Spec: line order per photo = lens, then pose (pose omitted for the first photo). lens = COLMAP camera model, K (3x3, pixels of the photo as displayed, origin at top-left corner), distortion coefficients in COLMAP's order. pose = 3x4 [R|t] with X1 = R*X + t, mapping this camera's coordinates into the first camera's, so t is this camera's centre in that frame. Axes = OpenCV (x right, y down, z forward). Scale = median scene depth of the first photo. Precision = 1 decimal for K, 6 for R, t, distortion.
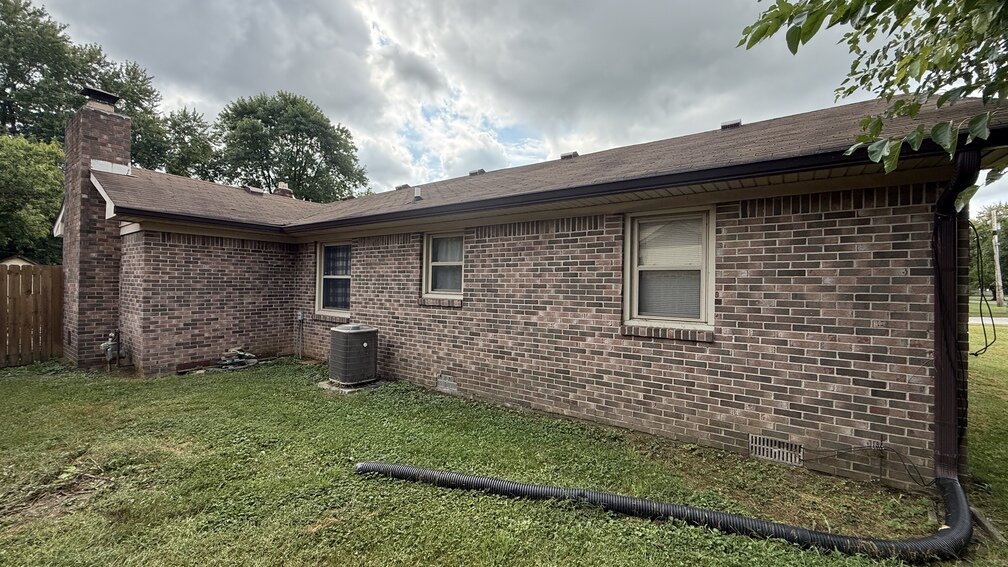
lens RADIAL K [[403.4, 0, 499.4], [0, 403.4, 279.4], [0, 0, 1]] dist [0.001746, 0.000427]
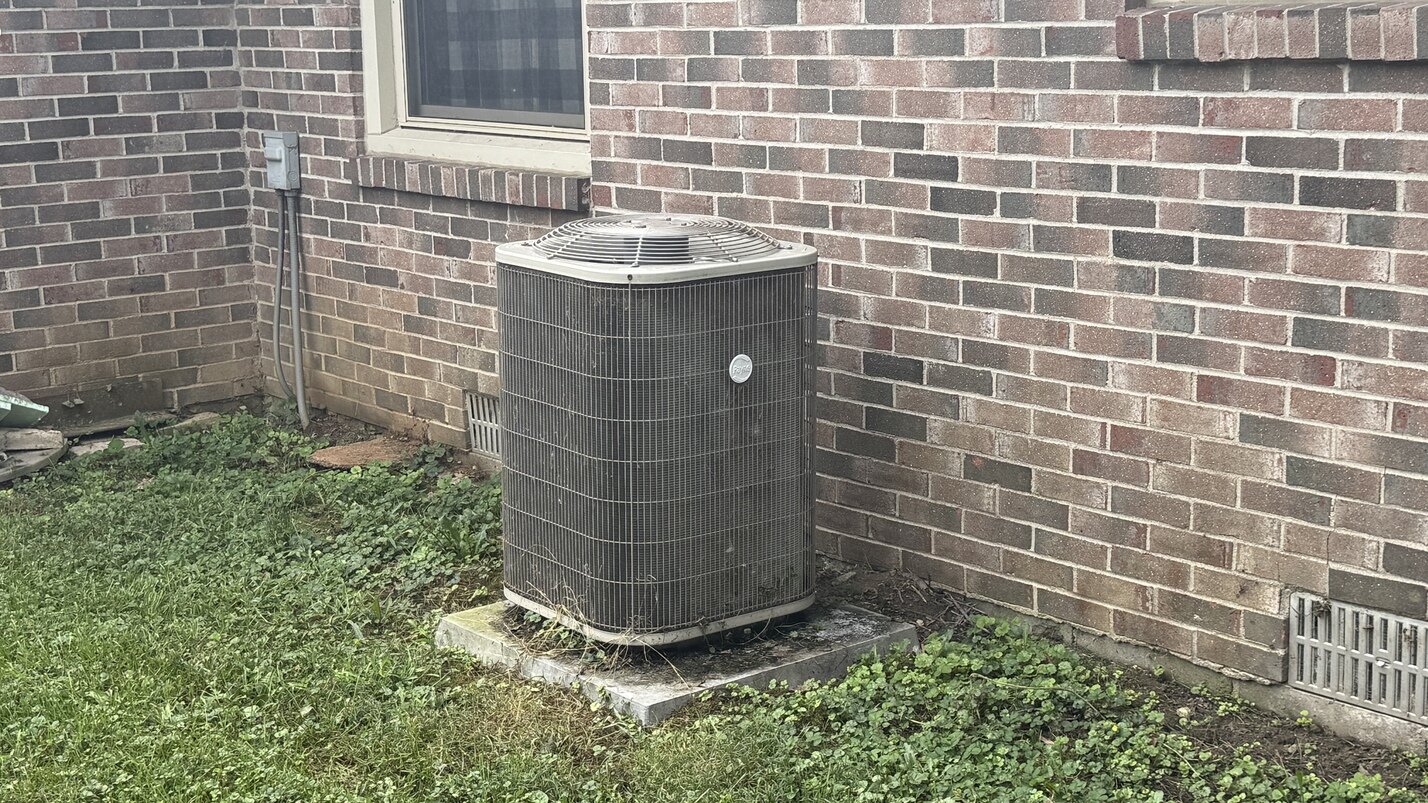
lens RADIAL K [[2029.9, 0, 715.3], [0, 2029.9, 400.8], [0, 0, 1]] dist [0.168557, 0.000000]
pose [[0.970253, 0.010859, -0.241849, -0.165611], [0.039980, 0.978090, 0.204308, 0.029196], [0.238768, -0.207900, 0.948561, 0.323719]]
